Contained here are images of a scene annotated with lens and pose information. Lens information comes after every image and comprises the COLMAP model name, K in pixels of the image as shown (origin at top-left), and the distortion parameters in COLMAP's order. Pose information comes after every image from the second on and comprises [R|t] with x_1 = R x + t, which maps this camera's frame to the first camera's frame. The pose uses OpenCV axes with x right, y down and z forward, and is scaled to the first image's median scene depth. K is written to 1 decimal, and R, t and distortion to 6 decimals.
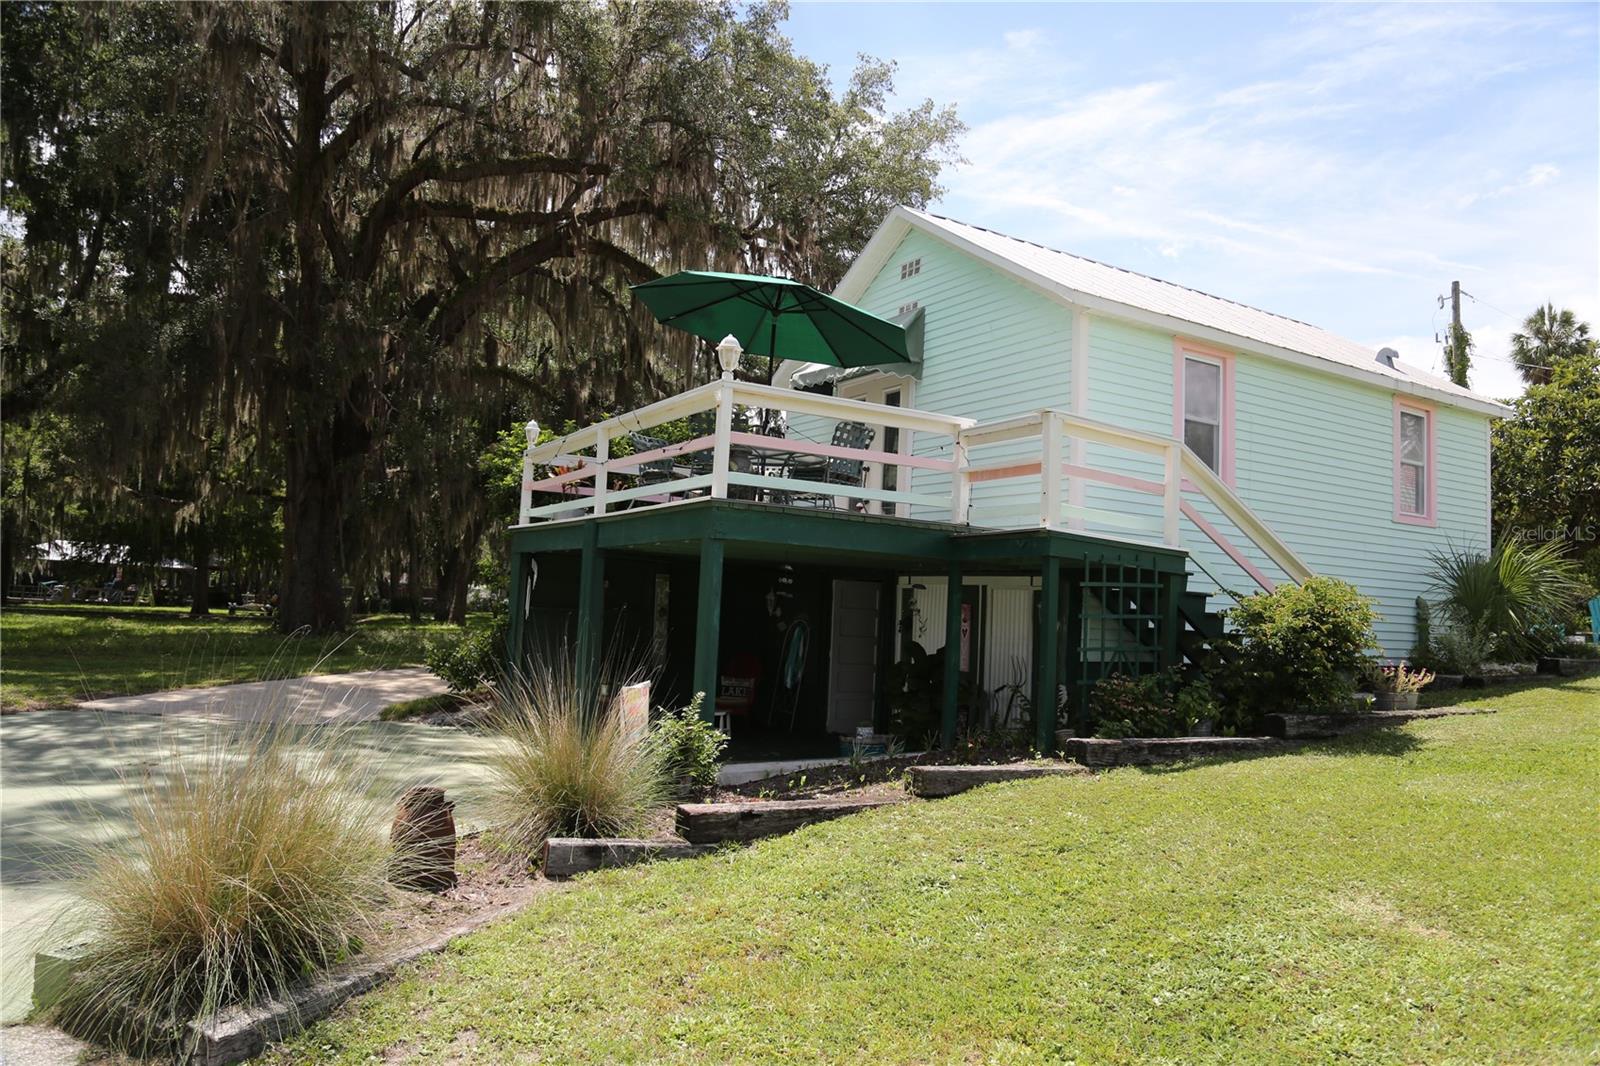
lens RADIAL K [[1111.9, 0, 806.9], [0, 1111.9, 533.7], [0, 0, 1]] dist [-0.104710, 0.059927]
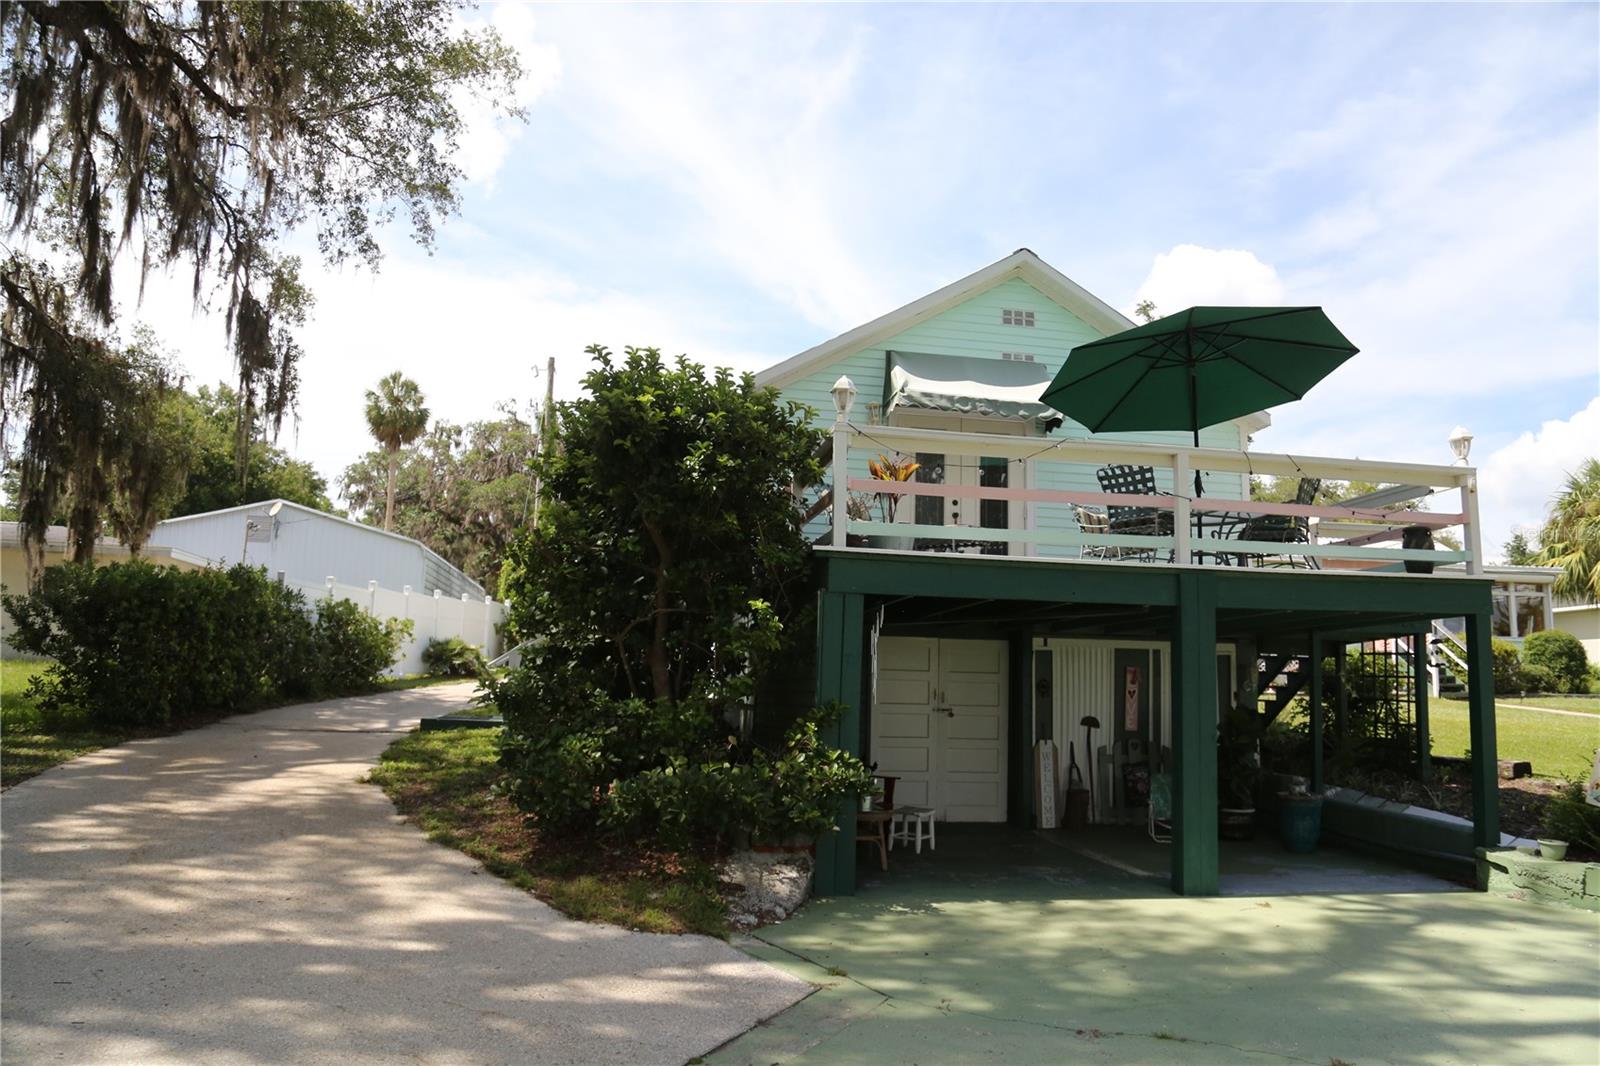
lens RADIAL K [[1060.6, 0, 800.8], [0, 1060.6, 533.5], [0, 0, 1]] dist [-0.063471, 0.004397]
pose [[0.359866, 0.094290, 0.928227, -0.843220], [-0.075709, 0.994551, -0.071675, 0.029933], [-0.929927, -0.044482, 0.365043, 0.860730]]
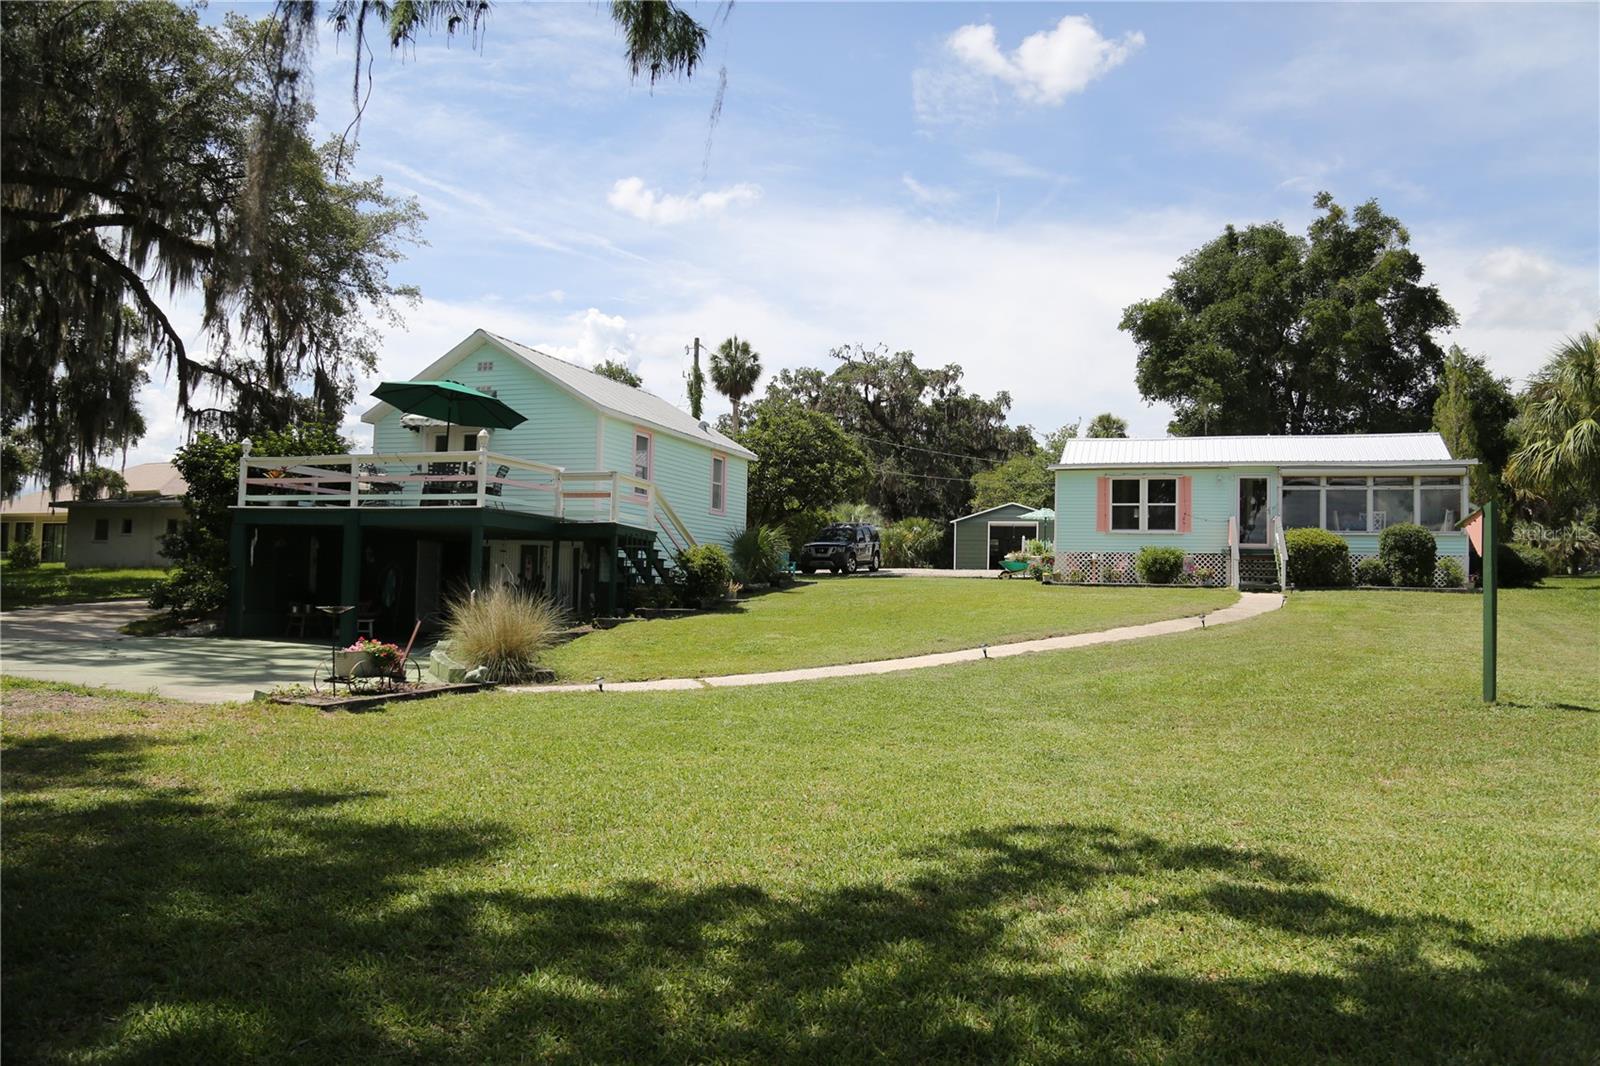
lens RADIAL K [[1111.9, 0, 809.8], [0, 1111.9, 538.8], [0, 0, 1]] dist [-0.104710, 0.059927]
pose [[0.764734, 0.003524, 0.644336, -0.663749], [-0.034797, 0.998752, 0.035836, -0.046610], [-0.643406, -0.049826, 0.763902, -0.716870]]
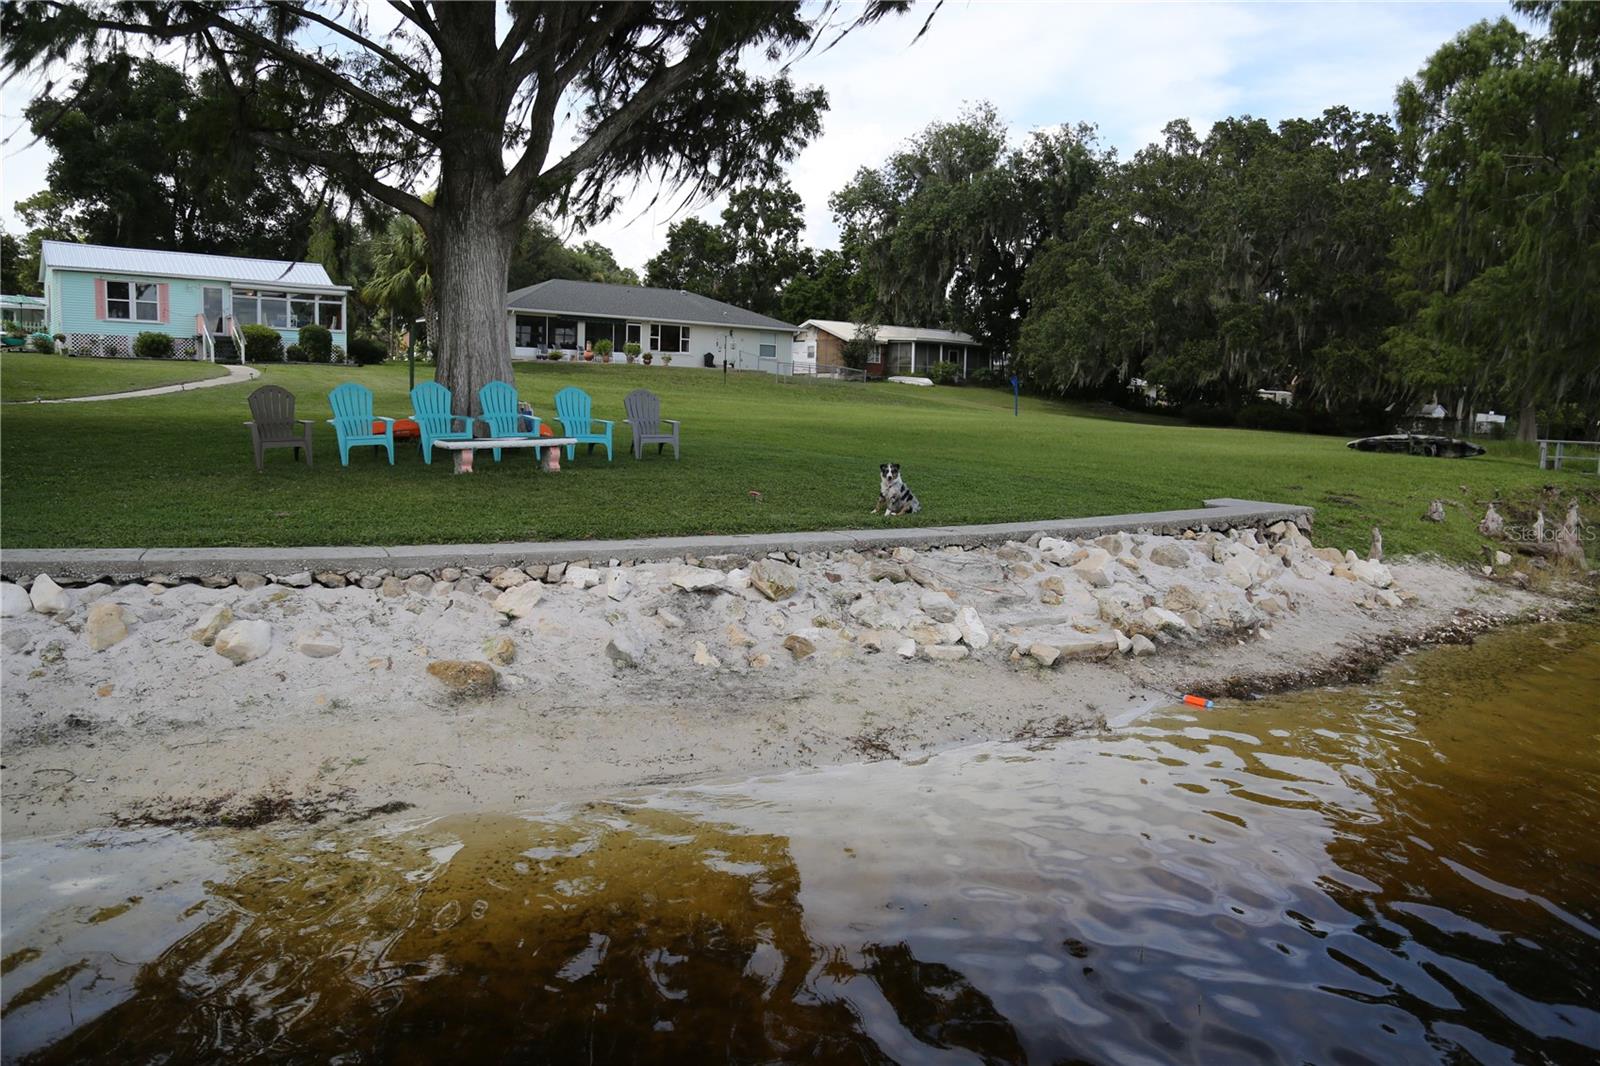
lens RADIAL K [[1111.9, 0, 825.4], [0, 1111.9, 531.4], [0, 0, 1]] dist [-0.104710, 0.059927]
pose [[-0.157380, -0.164634, 0.973718, -2.305667], [-0.106050, 0.983121, 0.149083, -0.083416], [-0.981827, -0.079800, -0.172183, -0.935157]]
